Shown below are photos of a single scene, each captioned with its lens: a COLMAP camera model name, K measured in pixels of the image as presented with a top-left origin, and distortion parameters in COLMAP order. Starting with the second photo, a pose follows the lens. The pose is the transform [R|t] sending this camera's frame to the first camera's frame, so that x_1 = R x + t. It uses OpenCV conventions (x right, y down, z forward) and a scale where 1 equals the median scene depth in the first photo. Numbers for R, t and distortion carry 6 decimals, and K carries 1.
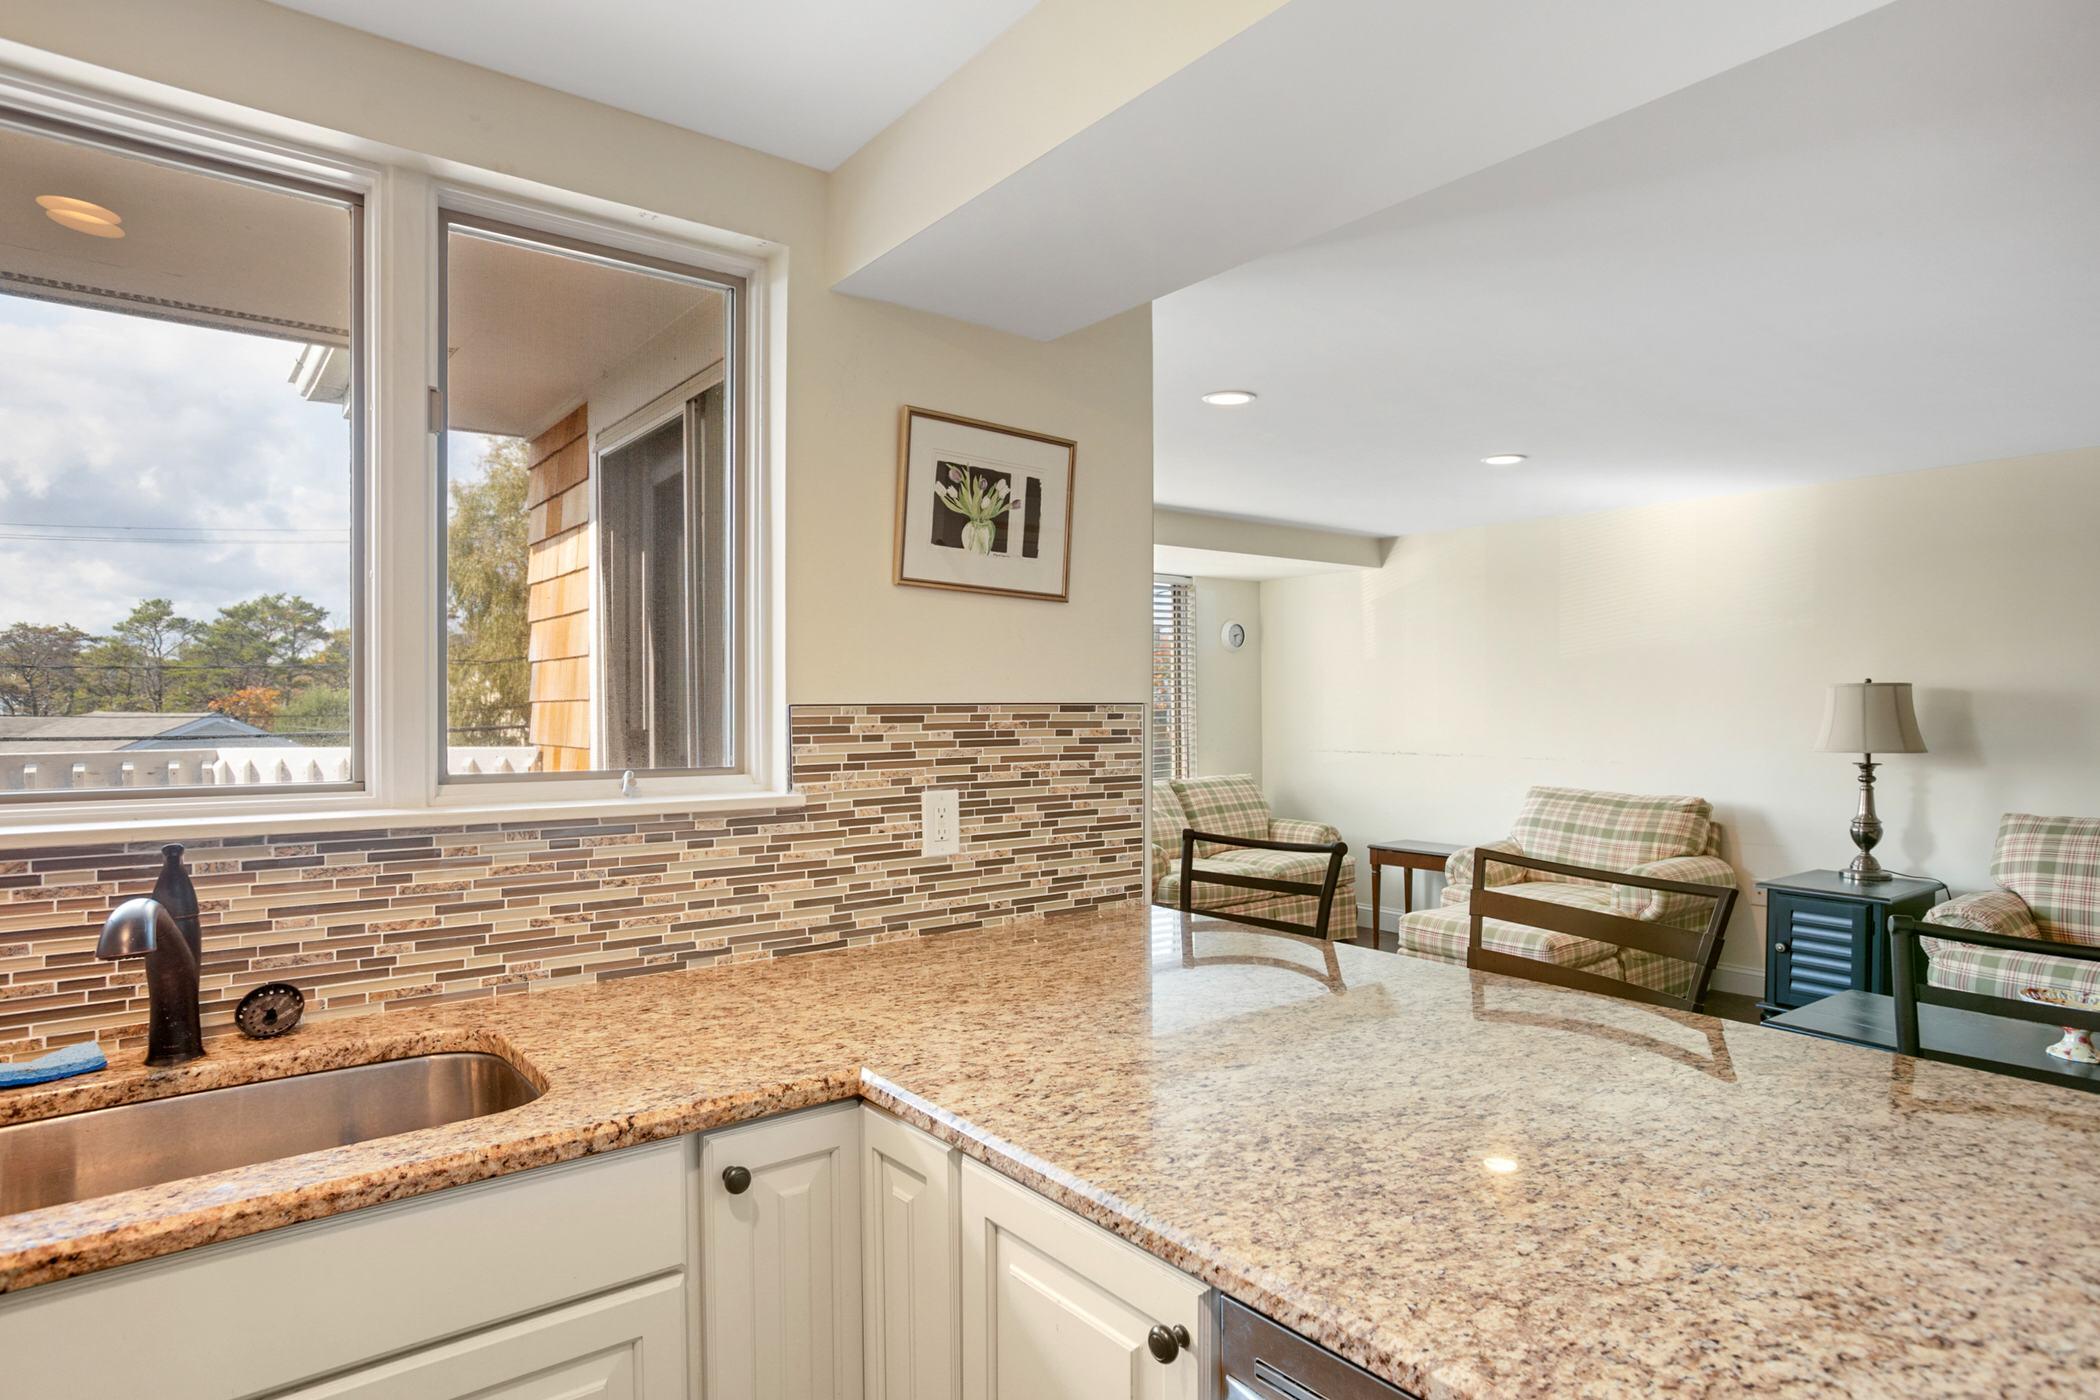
lens RADIAL K [[1160.0, 0, 1044.7], [0, 1160.0, 717.7], [0, 0, 1]] dist [-0.049529, 0.025162]
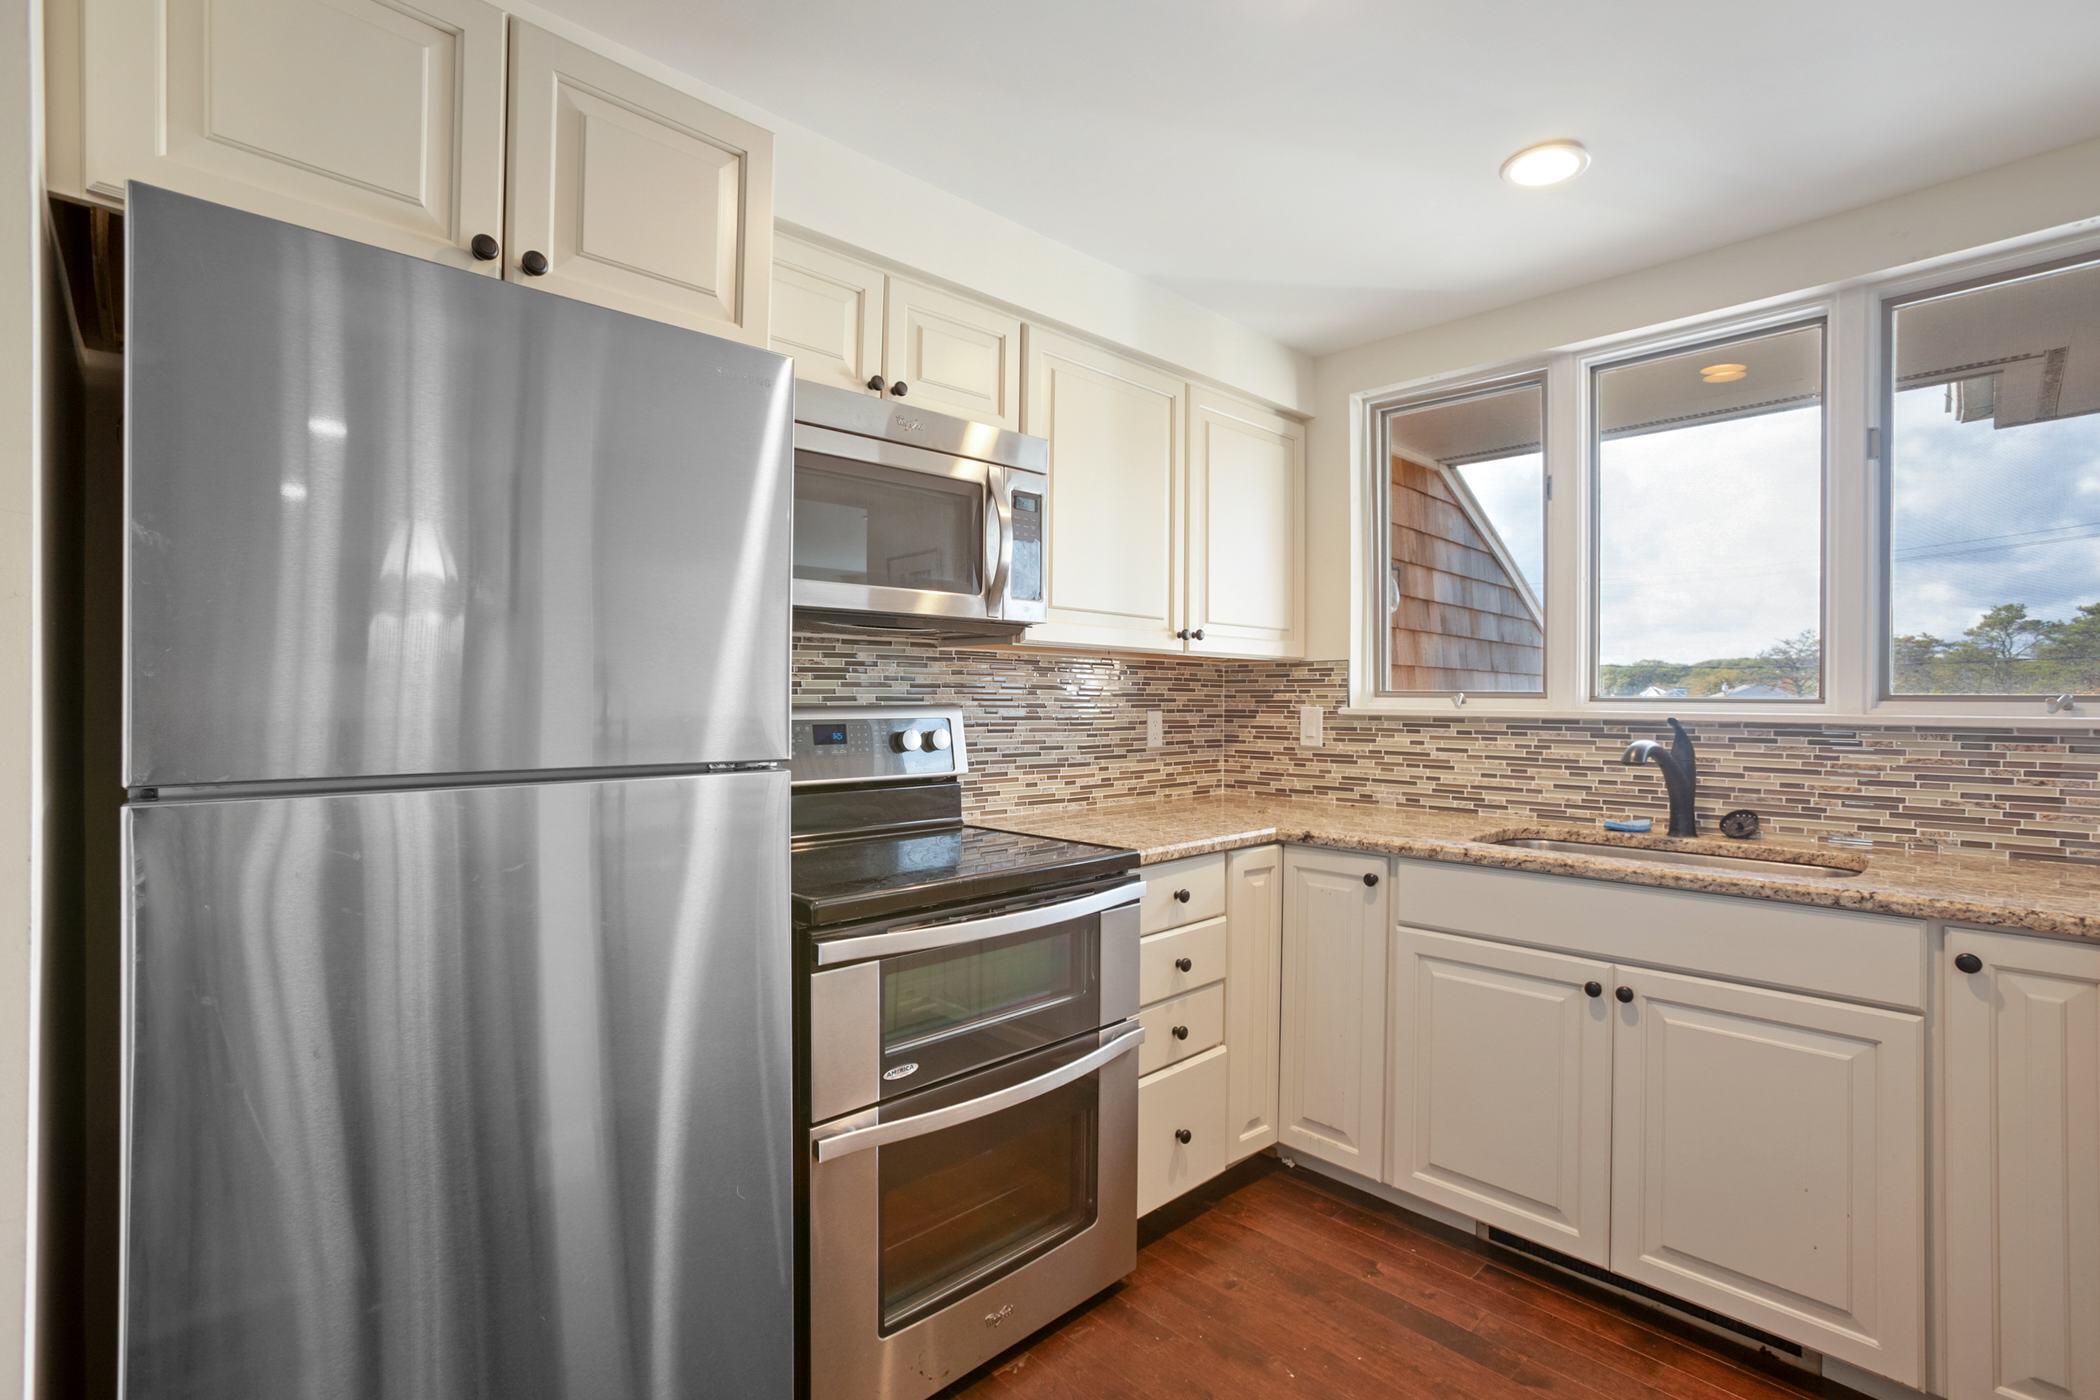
lens RADIAL K [[961.9, 0, 1040.1], [0, 961.9, 698.6], [0, 0, 1]] dist [-0.039865, 0.015014]
pose [[0.098197, -0.000406, -0.995167, 0.406520], [-0.016458, 0.999862, -0.002032, 0.055921], [0.995031, 0.016578, 0.098177, -0.125431]]
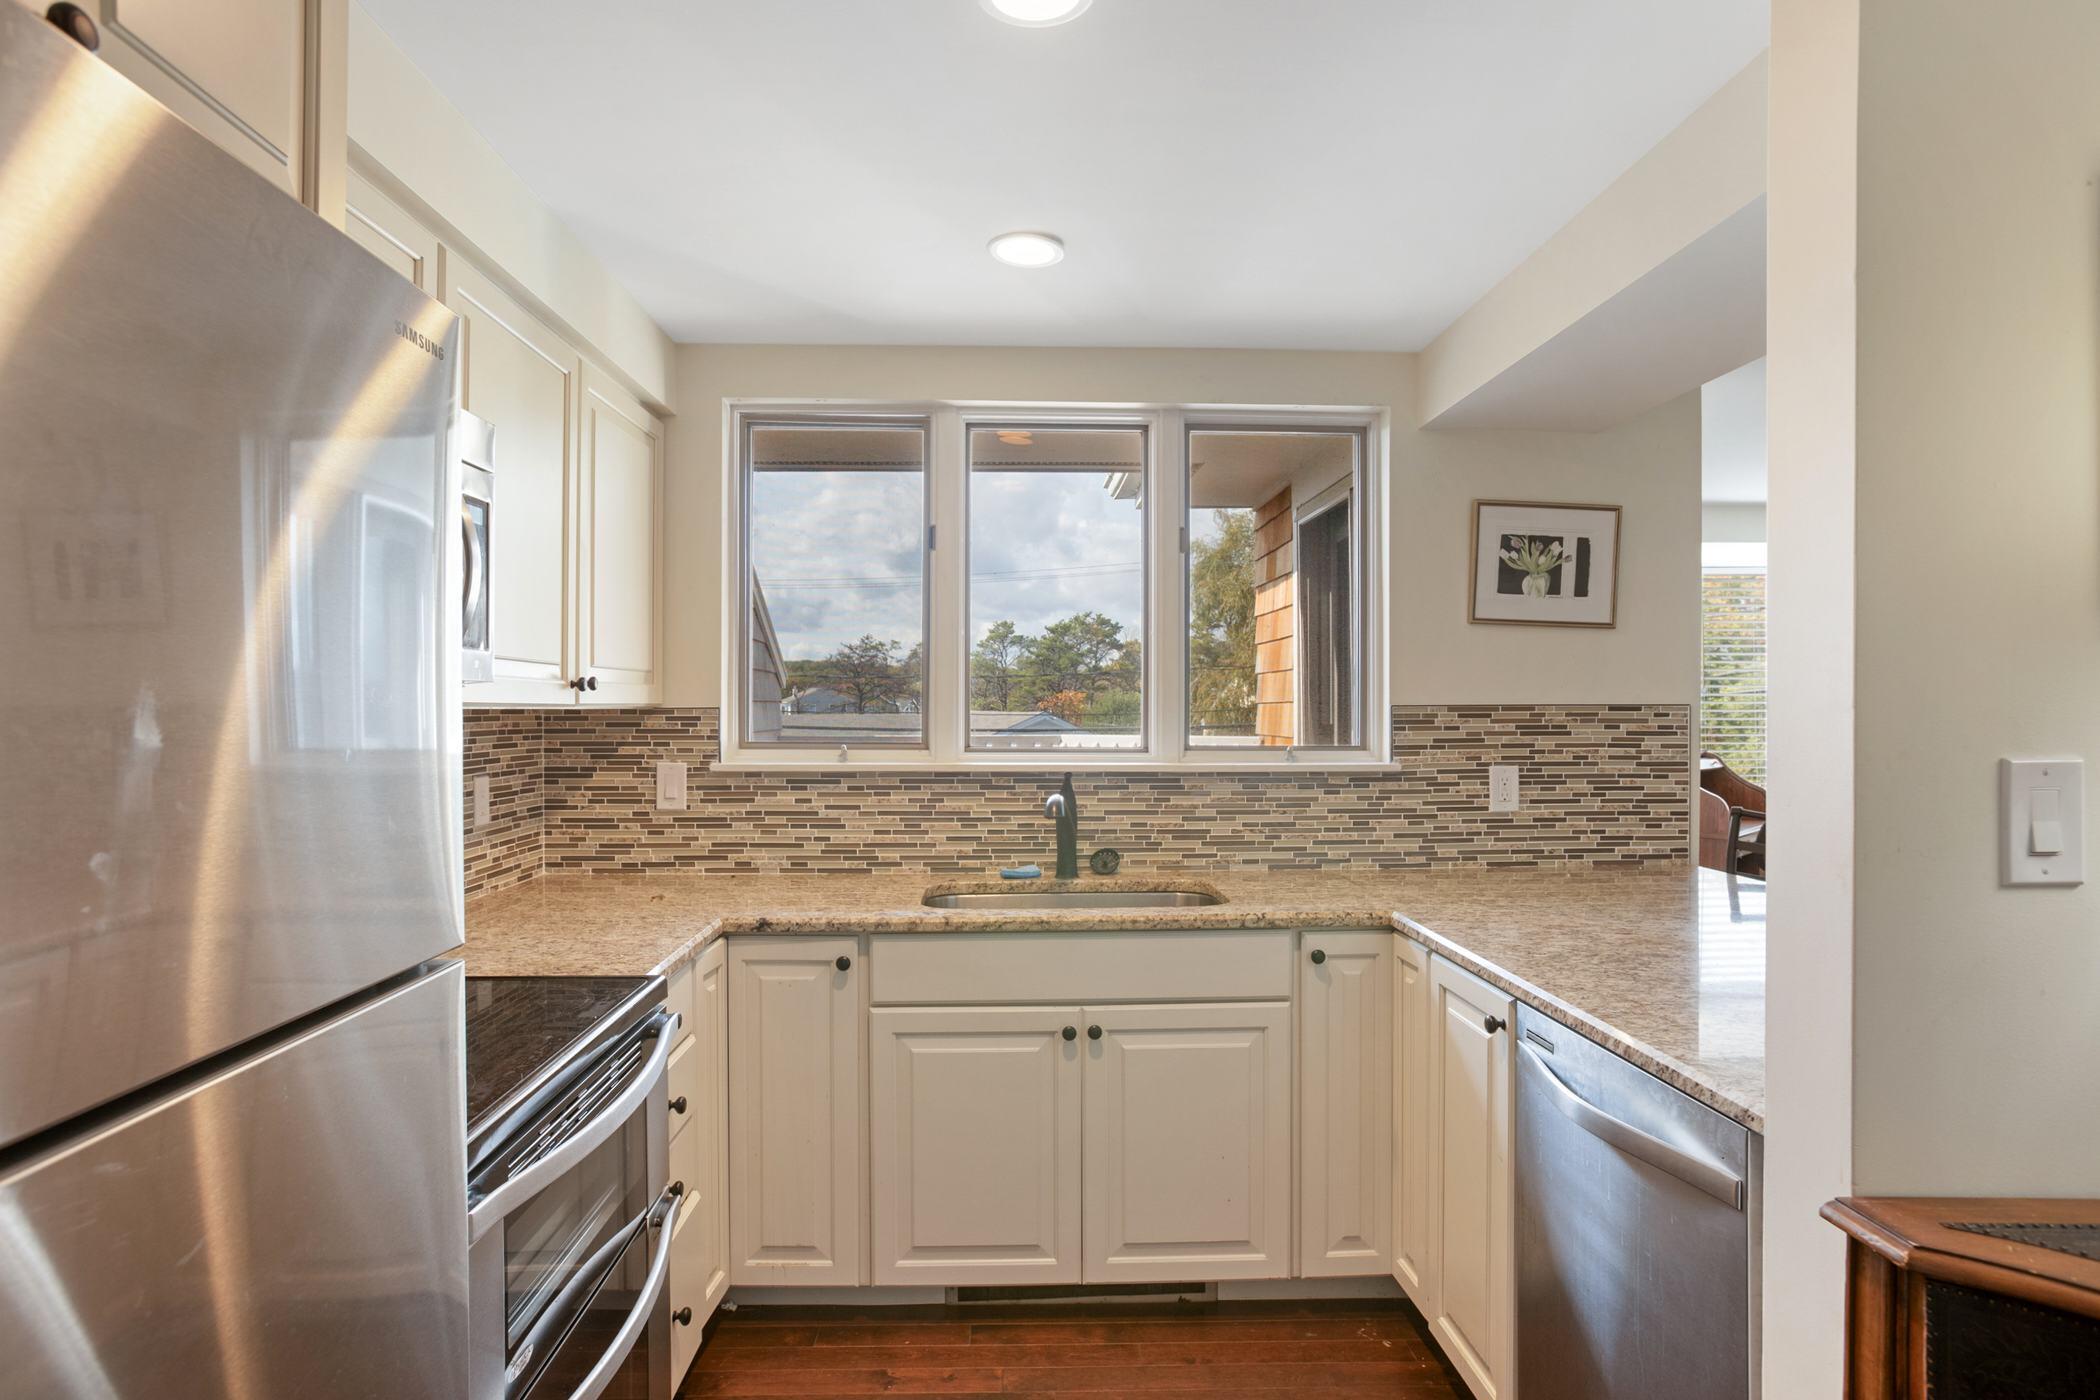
lens RADIAL K [[1160.0, 0, 1043.0], [0, 1160.0, 718.7], [0, 0, 1]] dist [-0.049529, 0.025162]
pose [[0.809674, 0.006387, -0.586845, 0.258647], [-0.005972, 0.999979, 0.002644, 0.004128], [0.586850, 0.001364, 0.809695, -0.435746]]
